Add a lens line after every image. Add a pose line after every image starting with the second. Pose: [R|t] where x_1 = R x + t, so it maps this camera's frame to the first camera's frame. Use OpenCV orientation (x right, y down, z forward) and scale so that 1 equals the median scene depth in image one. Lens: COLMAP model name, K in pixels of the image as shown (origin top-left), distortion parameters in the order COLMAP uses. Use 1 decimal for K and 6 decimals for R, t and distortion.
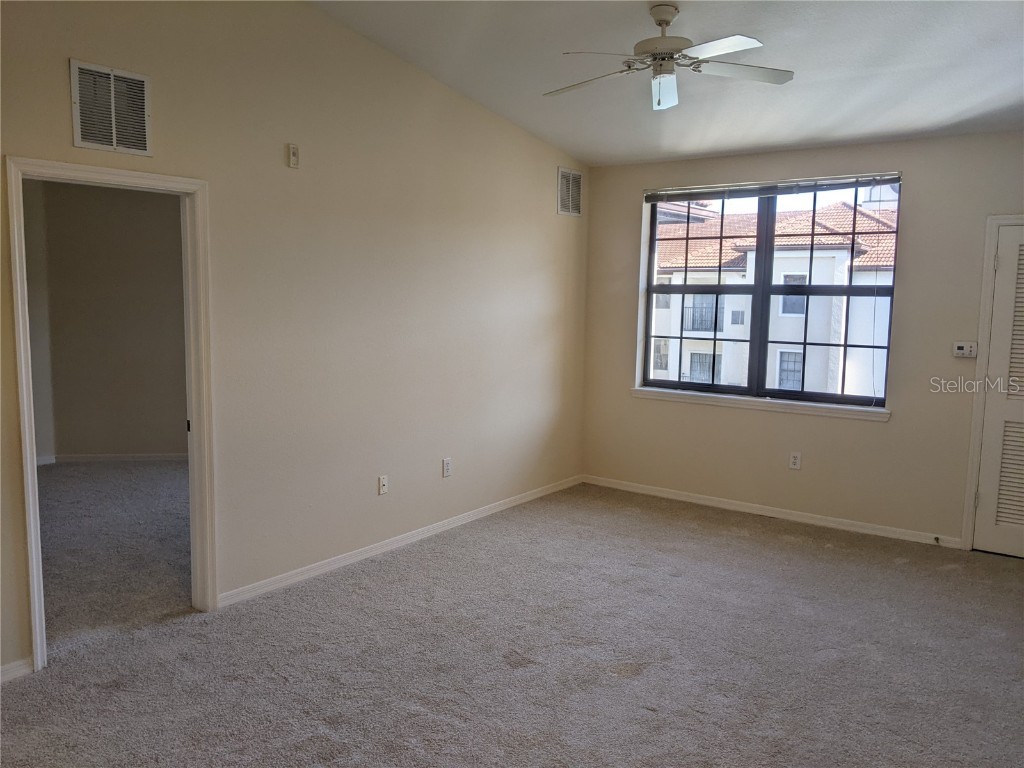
lens RADIAL K [[810.1, 0, 512.0], [0, 810.1, 384.0], [0, 0, 1]] dist [0.114970, -0.214303]
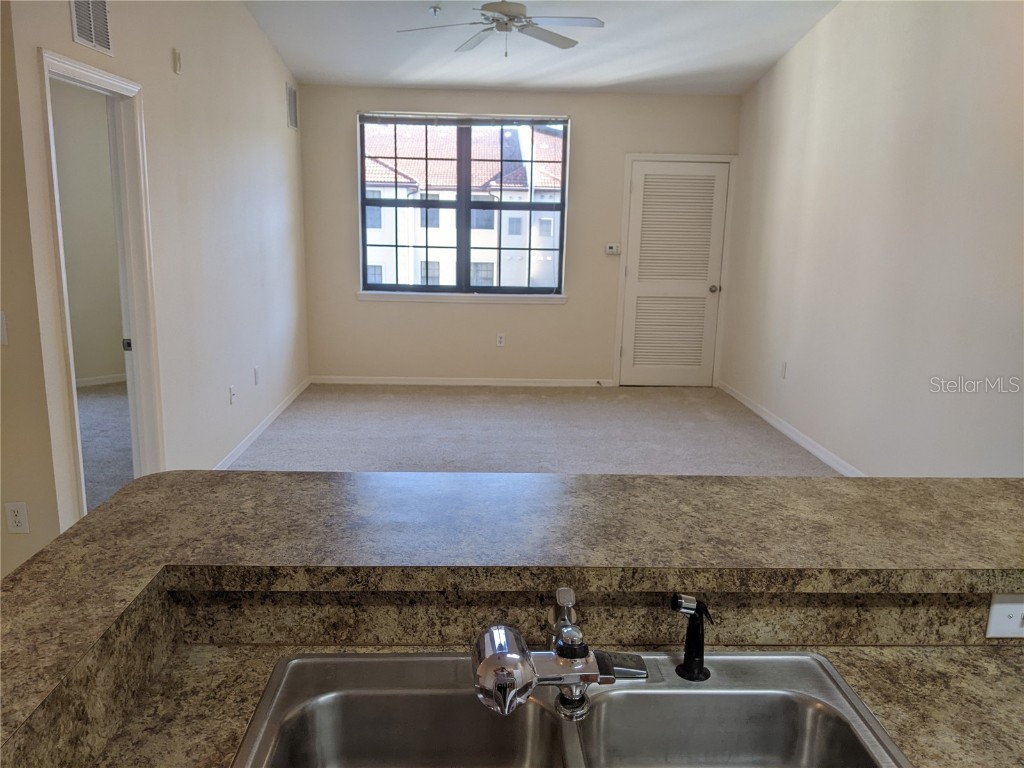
lens RADIAL K [[810.1, 0, 512.0], [0, 810.1, 384.0], [0, 0, 1]] dist [0.114970, -0.214303]
pose [[0.785245, -0.126054, 0.606219, -0.421554], [0.061317, 0.990077, 0.126445, 0.001383], [-0.616142, -0.062119, 0.785182, -0.024601]]
